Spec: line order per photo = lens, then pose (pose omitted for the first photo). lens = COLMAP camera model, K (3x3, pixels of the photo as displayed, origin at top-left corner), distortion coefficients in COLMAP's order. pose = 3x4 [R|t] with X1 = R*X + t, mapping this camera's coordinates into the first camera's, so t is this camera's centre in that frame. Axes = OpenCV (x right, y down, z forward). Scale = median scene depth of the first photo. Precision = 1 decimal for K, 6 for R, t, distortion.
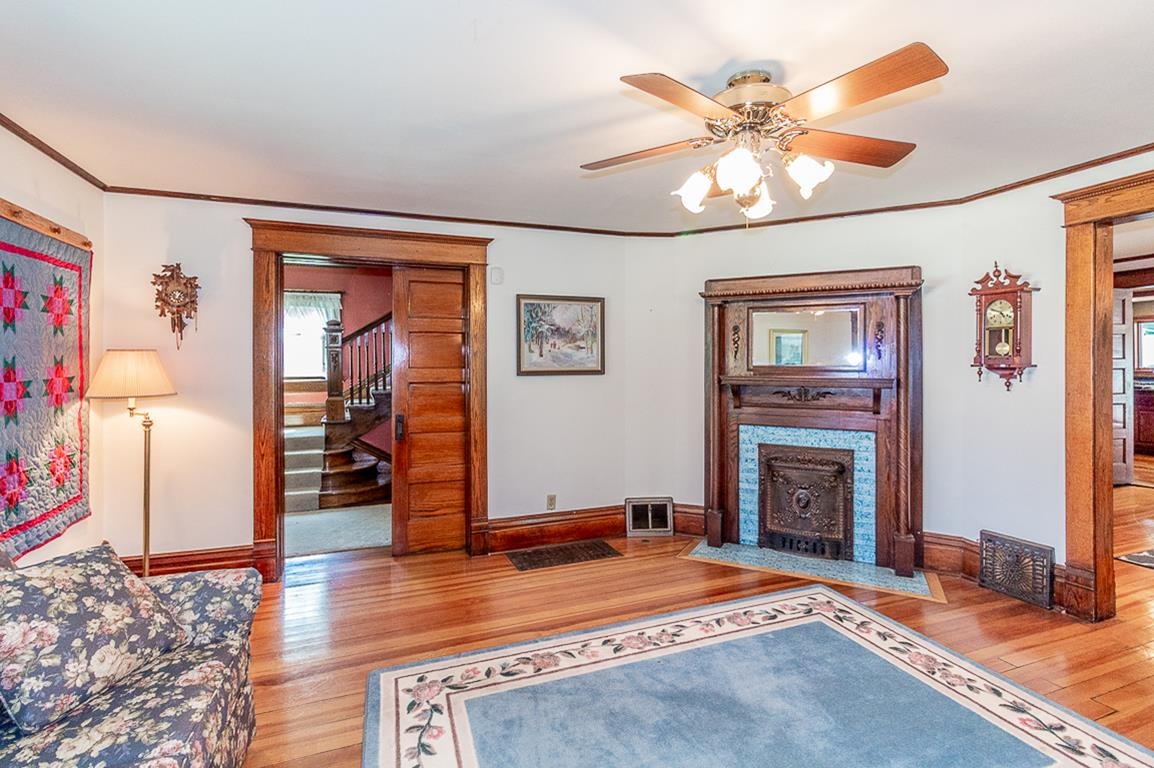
lens RADIAL K [[544.5, 0, 579.1], [0, 544.5, 365.2], [0, 0, 1]] dist [0.001050, 0.003033]
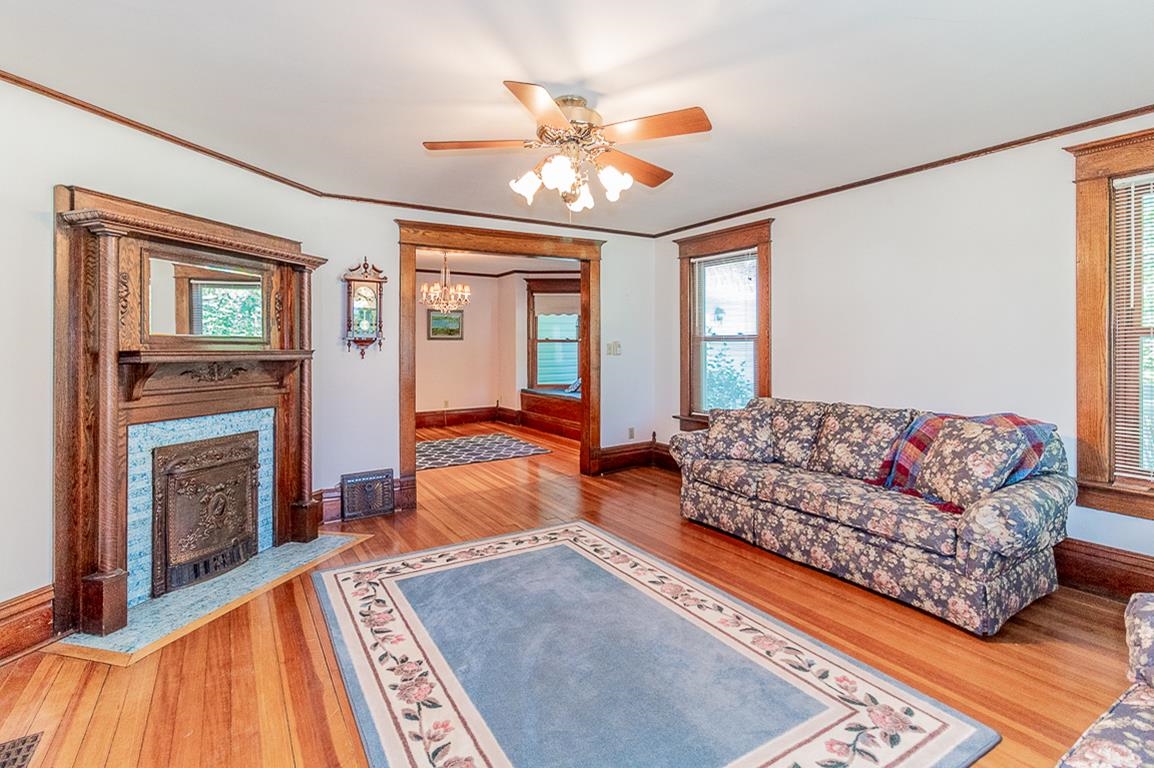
lens RADIAL K [[544.5, 0, 575.2], [0, 544.5, 352.1], [0, 0, 1]] dist [0.001050, 0.003033]
pose [[-0.195872, -0.006317, 0.980609, -0.483827], [0.008044, 0.999935, 0.008048, 0.021926], [-0.980597, 0.009464, -0.195808, 0.655312]]
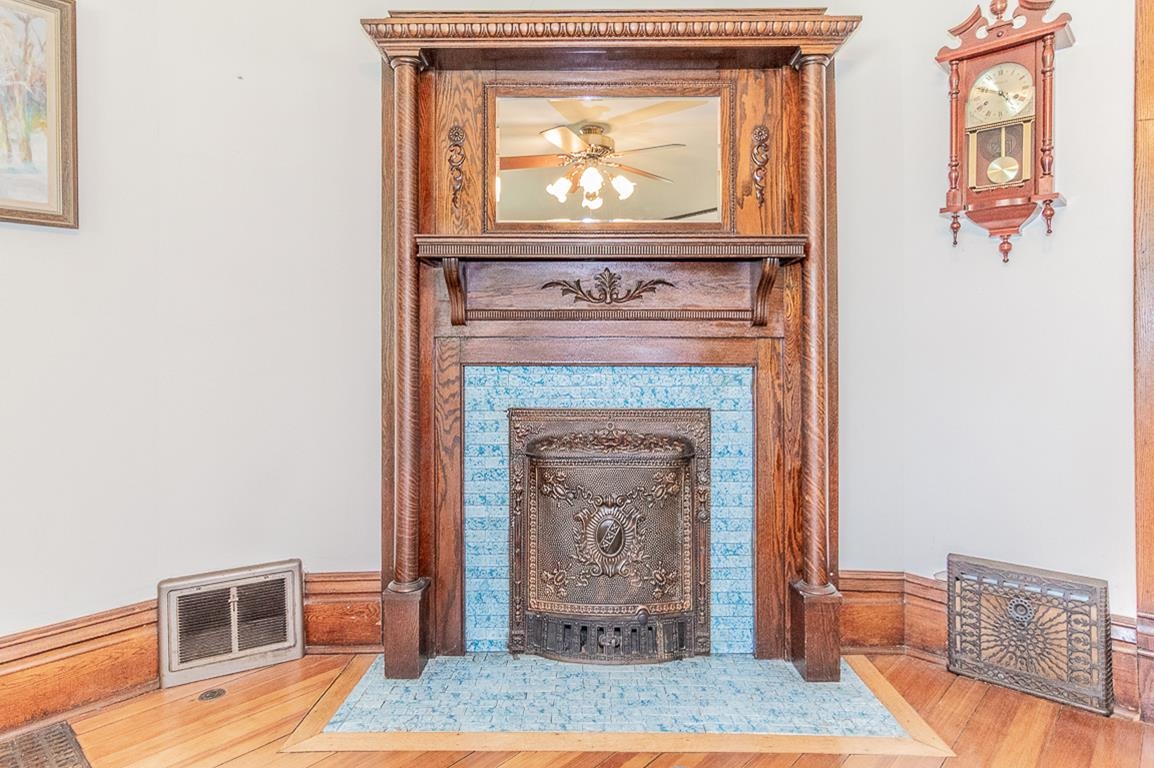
lens RADIAL K [[657.4, 0, 582.5], [0, 657.4, 349.6], [0, 0, 1]] dist [0.006347, 0.002066]
pose [[0.897404, -0.000063, 0.441210, 0.166608], [0.004414, 0.999951, -0.008837, 0.110149], [-0.441188, 0.009878, 0.897361, 0.553166]]
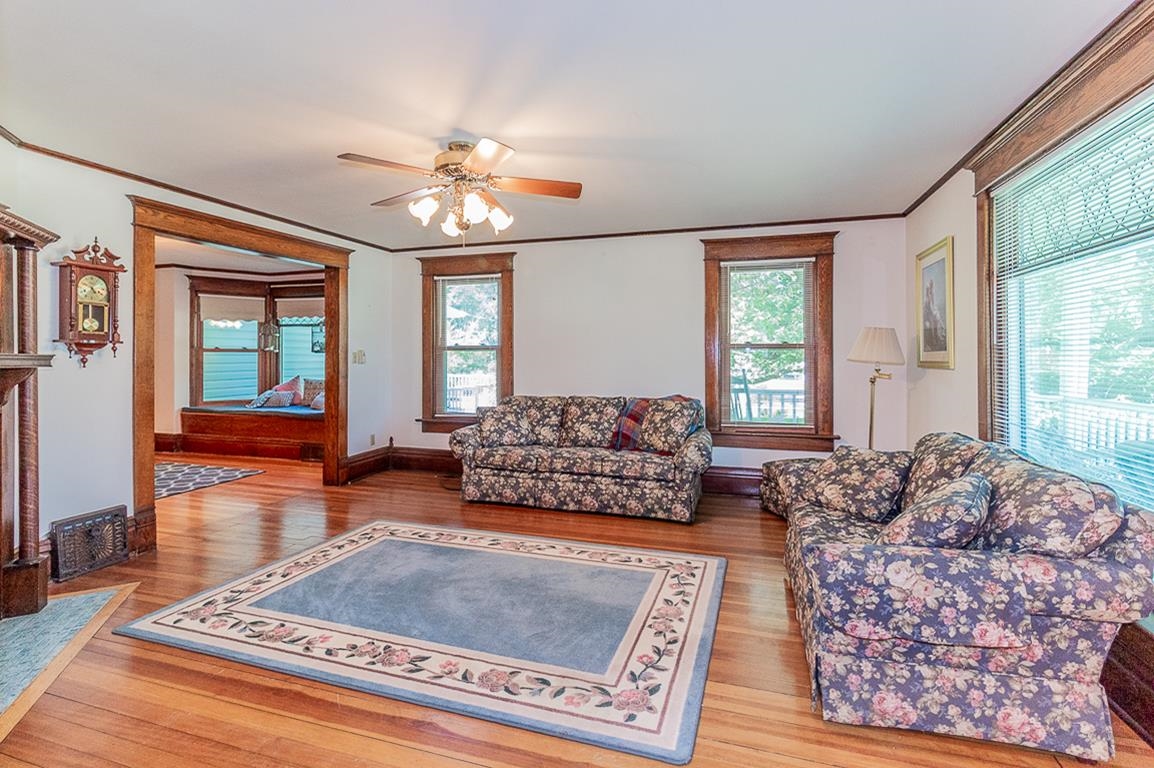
lens RADIAL K [[544.5, 0, 573.9], [0, 544.5, 364.3], [0, 0, 1]] dist [0.001050, 0.003033]
pose [[-0.779768, -0.000459, 0.626069, -0.454030], [0.008445, 0.999901, 0.011251, 0.032437], [-0.626012, 0.014060, -0.779687, 1.046455]]
